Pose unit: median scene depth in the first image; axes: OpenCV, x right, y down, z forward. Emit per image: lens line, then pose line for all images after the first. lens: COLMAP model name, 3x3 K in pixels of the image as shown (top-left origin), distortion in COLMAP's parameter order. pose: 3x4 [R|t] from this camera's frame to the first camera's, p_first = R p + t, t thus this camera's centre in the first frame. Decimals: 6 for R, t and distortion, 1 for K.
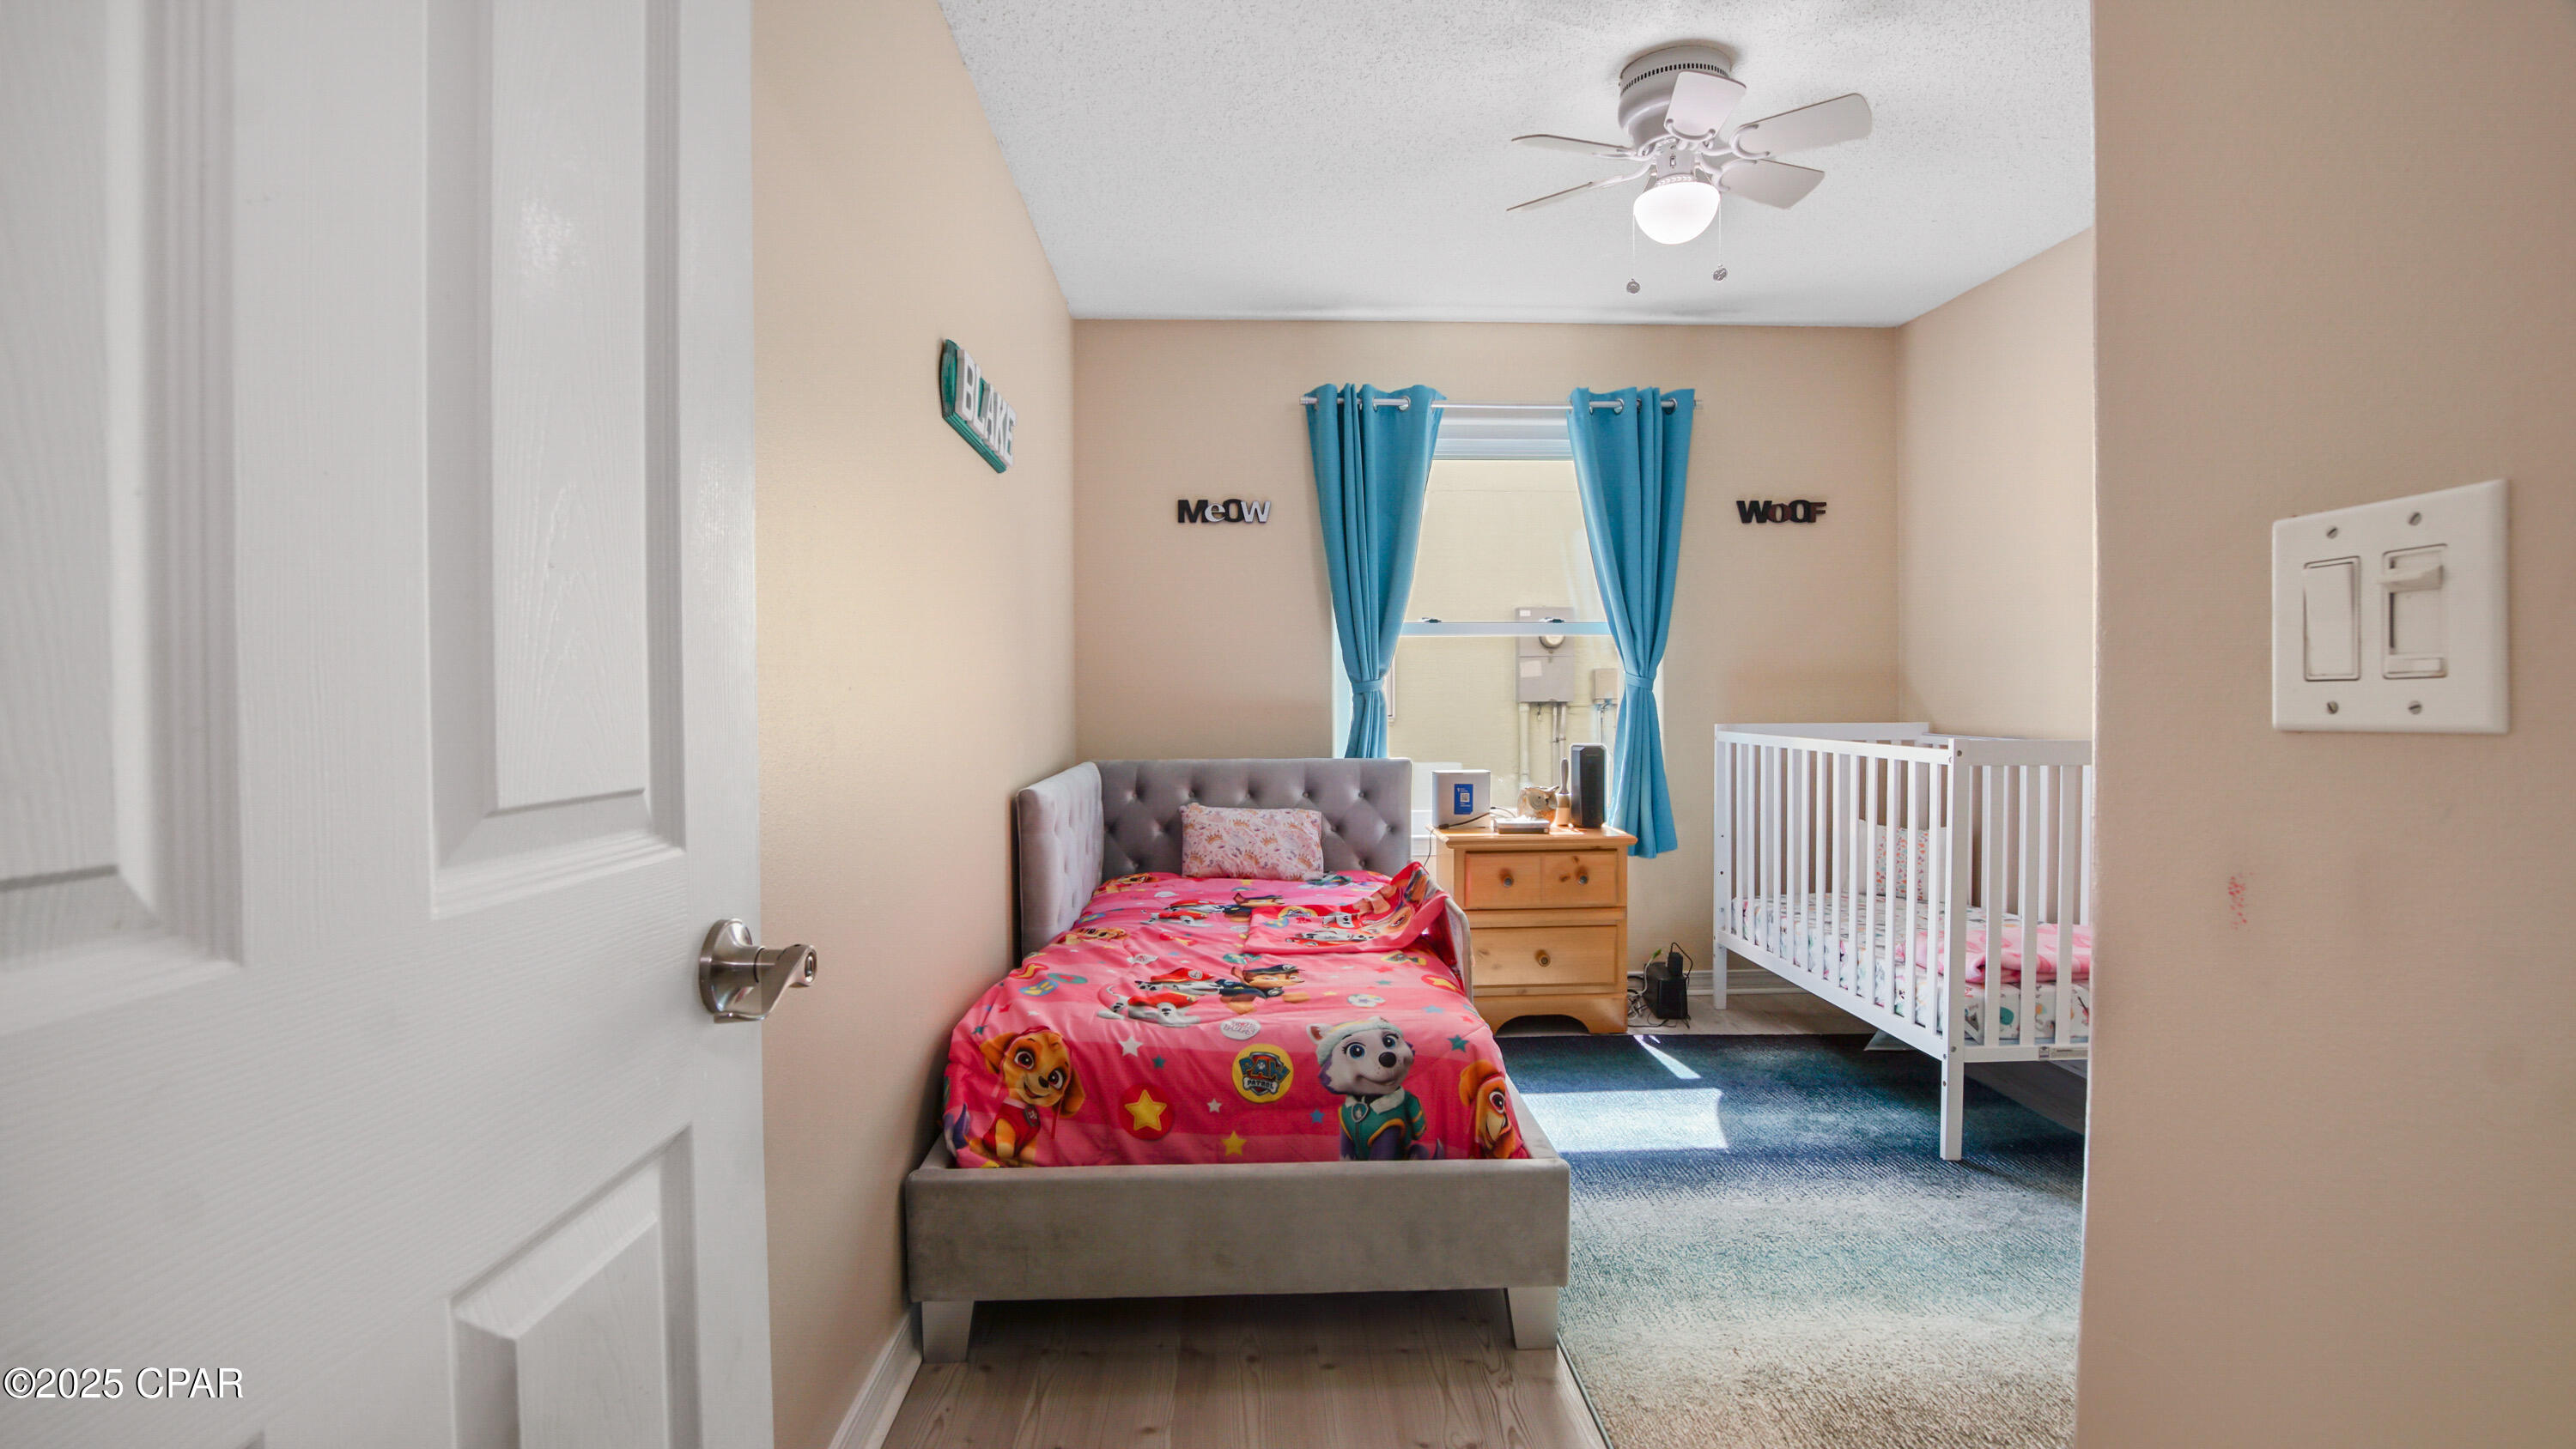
lens RADIAL K [[1063.1, 0, 1295.7], [0, 1063.1, 717.9], [0, 0, 1]] dist [-0.016153, -0.000035]
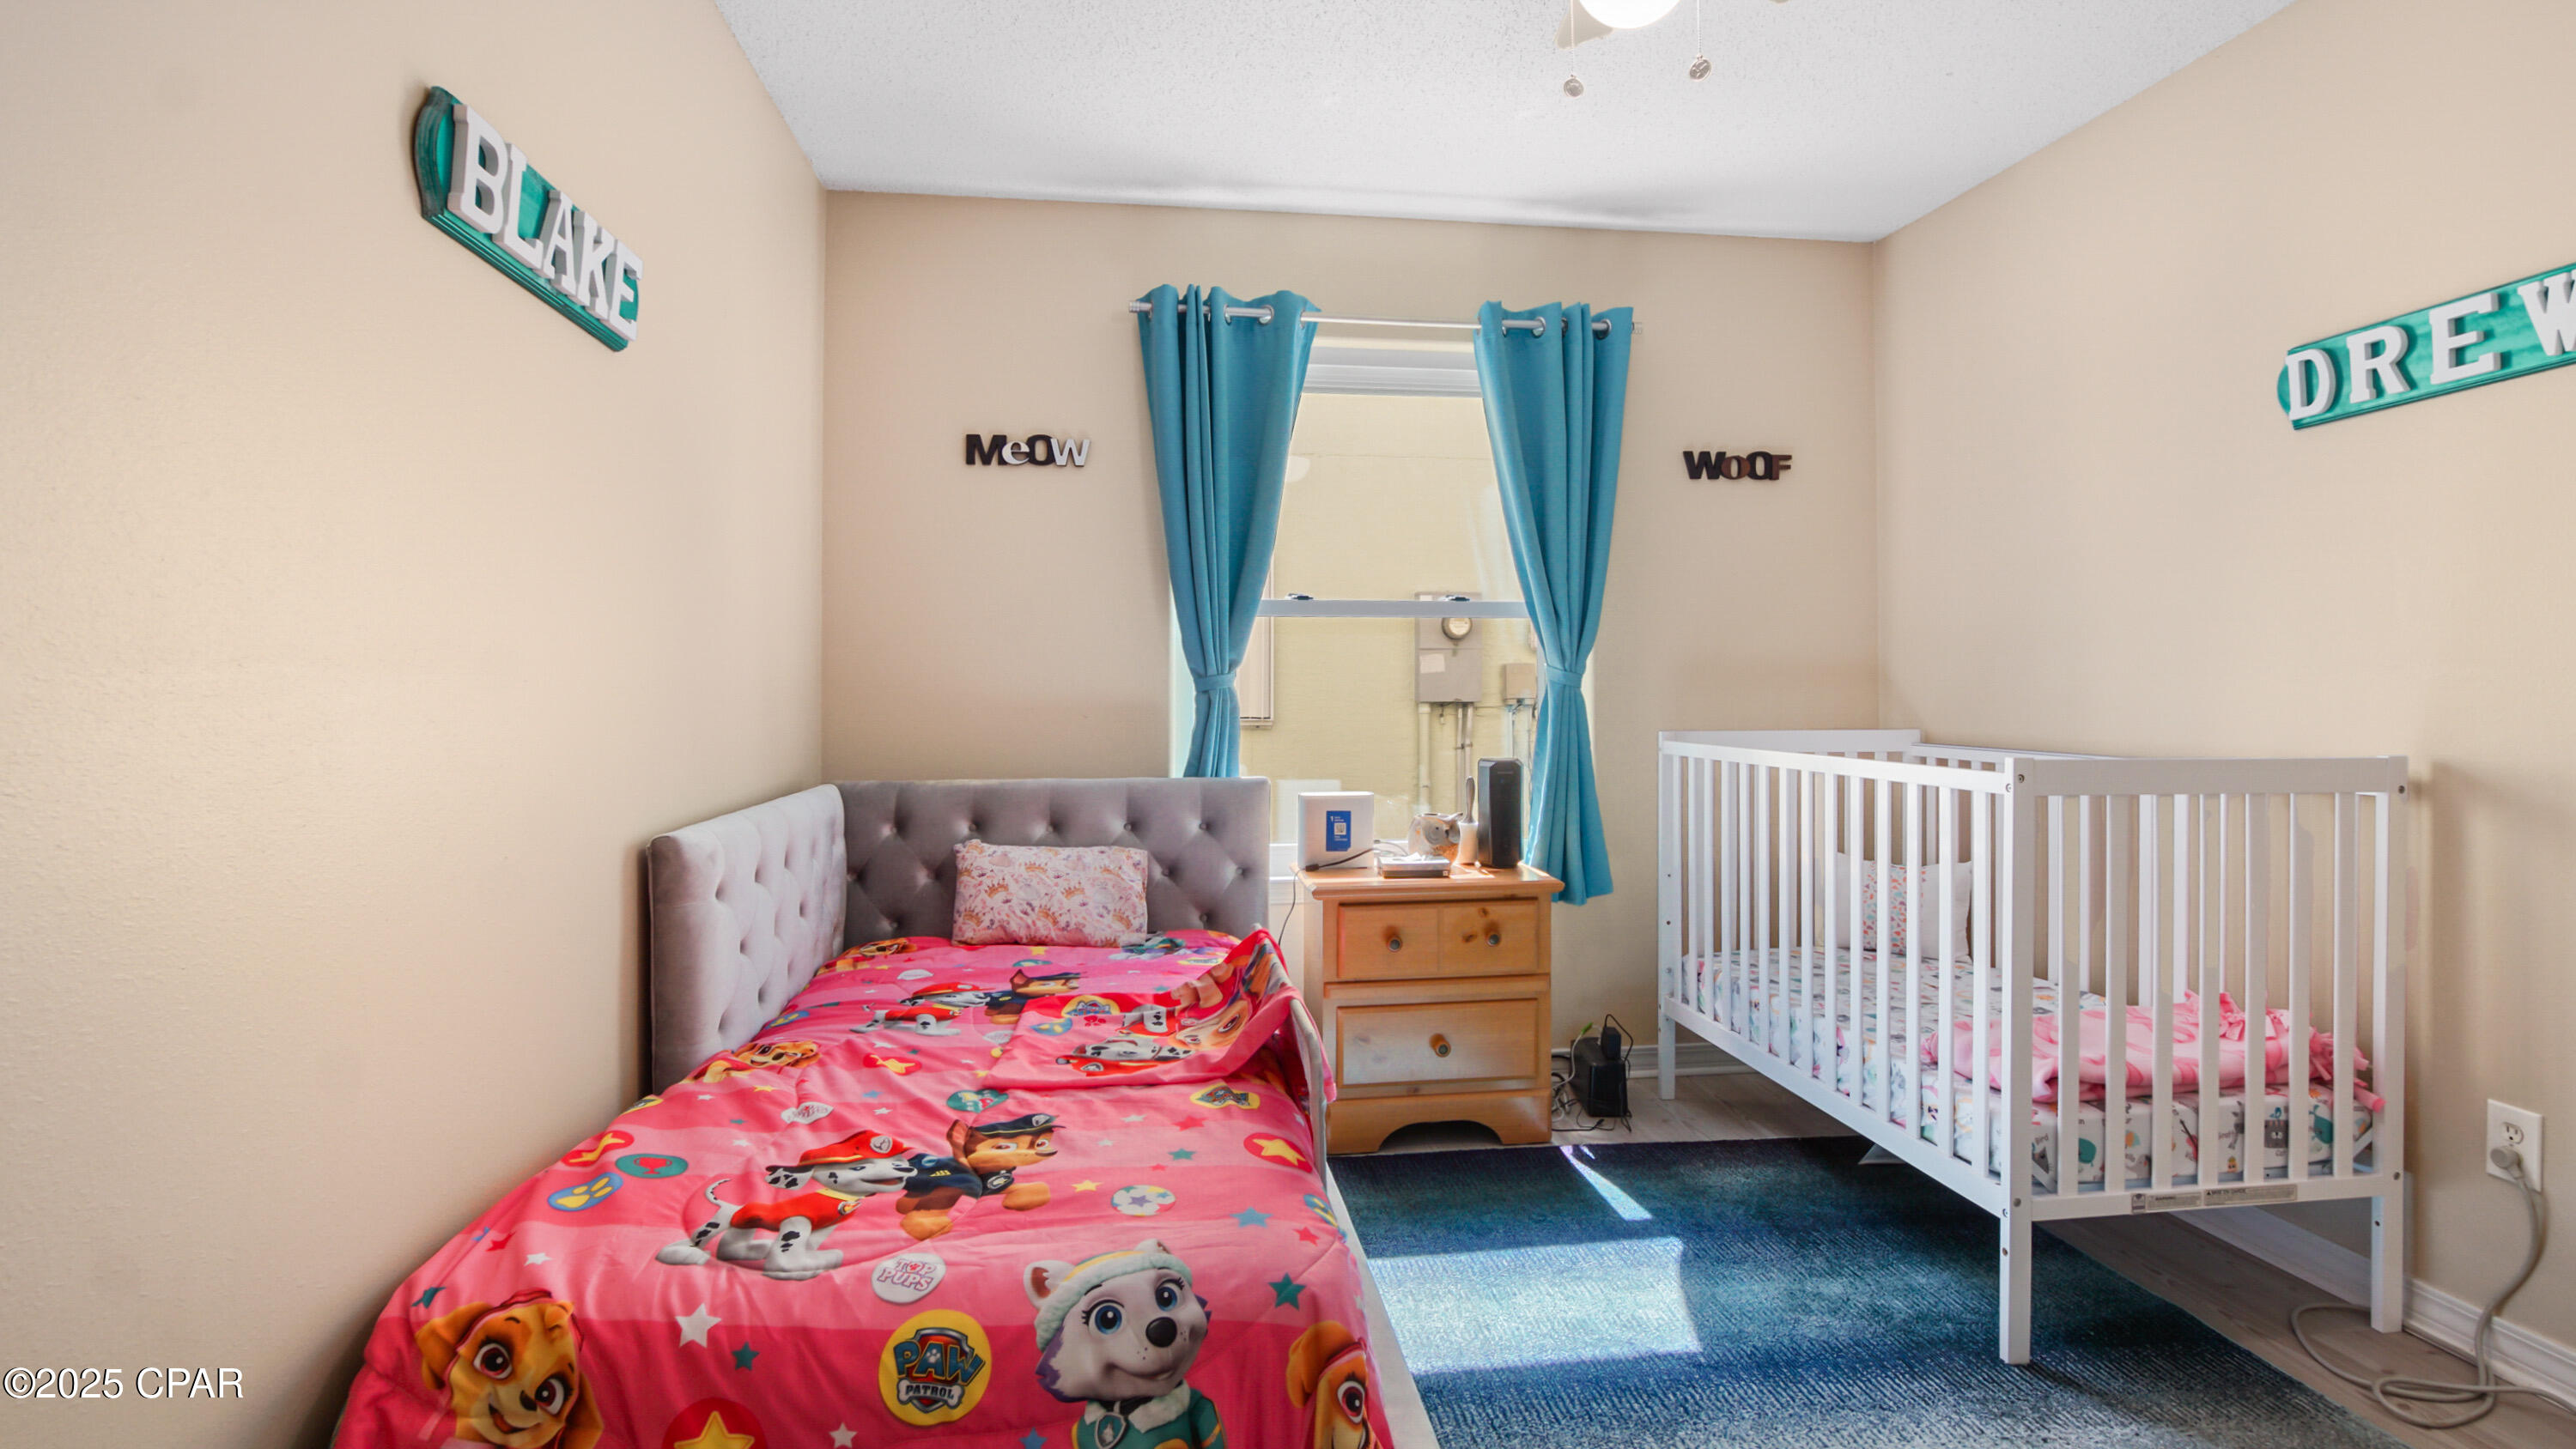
lens RADIAL K [[1152.8, 0, 1273.8], [0, 1152.8, 724.4], [0, 0, 1]] dist [-0.002686, -0.000995]
pose [[0.996947, 0.000025, 0.078083, 0.058772], [-0.000440, 0.999986, 0.005291, -0.005024], [-0.078082, -0.005309, 0.996933, 0.226302]]
